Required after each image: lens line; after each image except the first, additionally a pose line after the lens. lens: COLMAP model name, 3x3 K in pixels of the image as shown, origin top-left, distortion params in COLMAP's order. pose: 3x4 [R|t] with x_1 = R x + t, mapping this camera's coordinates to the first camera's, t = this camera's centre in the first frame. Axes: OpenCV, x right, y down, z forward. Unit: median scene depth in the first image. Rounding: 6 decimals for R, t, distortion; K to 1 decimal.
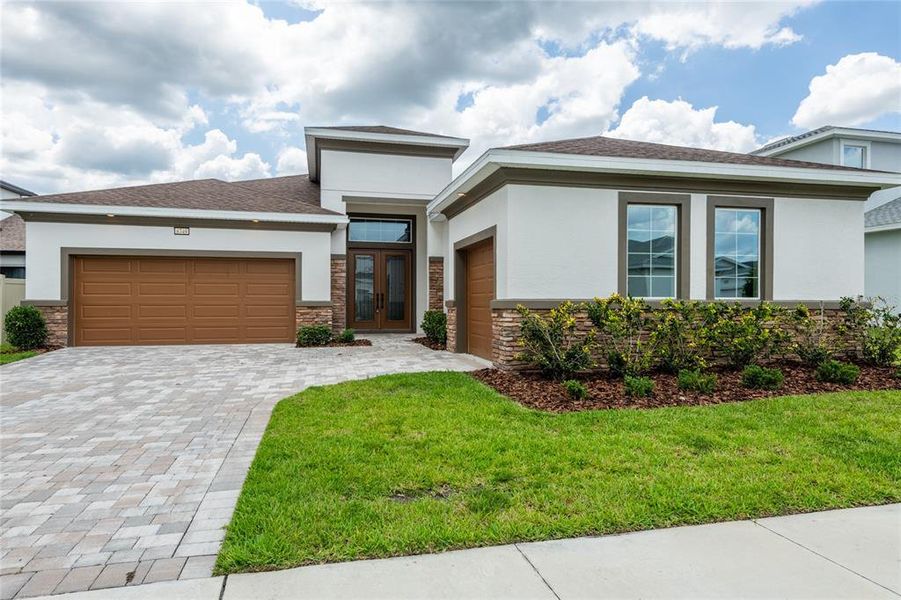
lens RADIAL K [[404.7, 0, 449.8], [0, 404.7, 250.0], [0, 0, 1]] dist [0.005127, -0.000201]
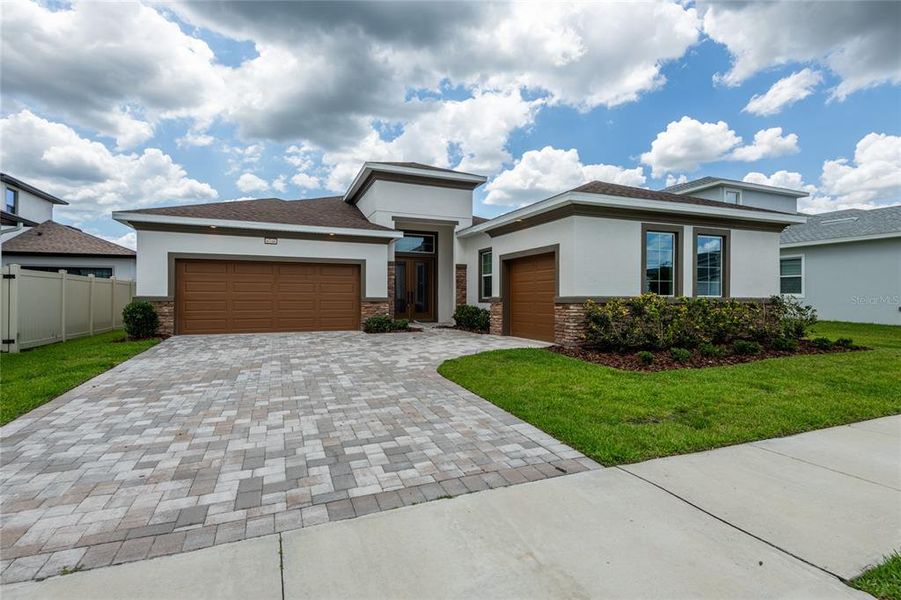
lens RADIAL K [[321.8, 0, 439.7], [0, 321.8, 256.0], [0, 0, 1]] dist [0.034074, -0.014743]
pose [[0.991921, 0.018992, 0.125431, -0.342832], [-0.018155, 0.999805, -0.007812, -0.001233], [-0.125555, 0.005472, 0.992072, -0.047513]]
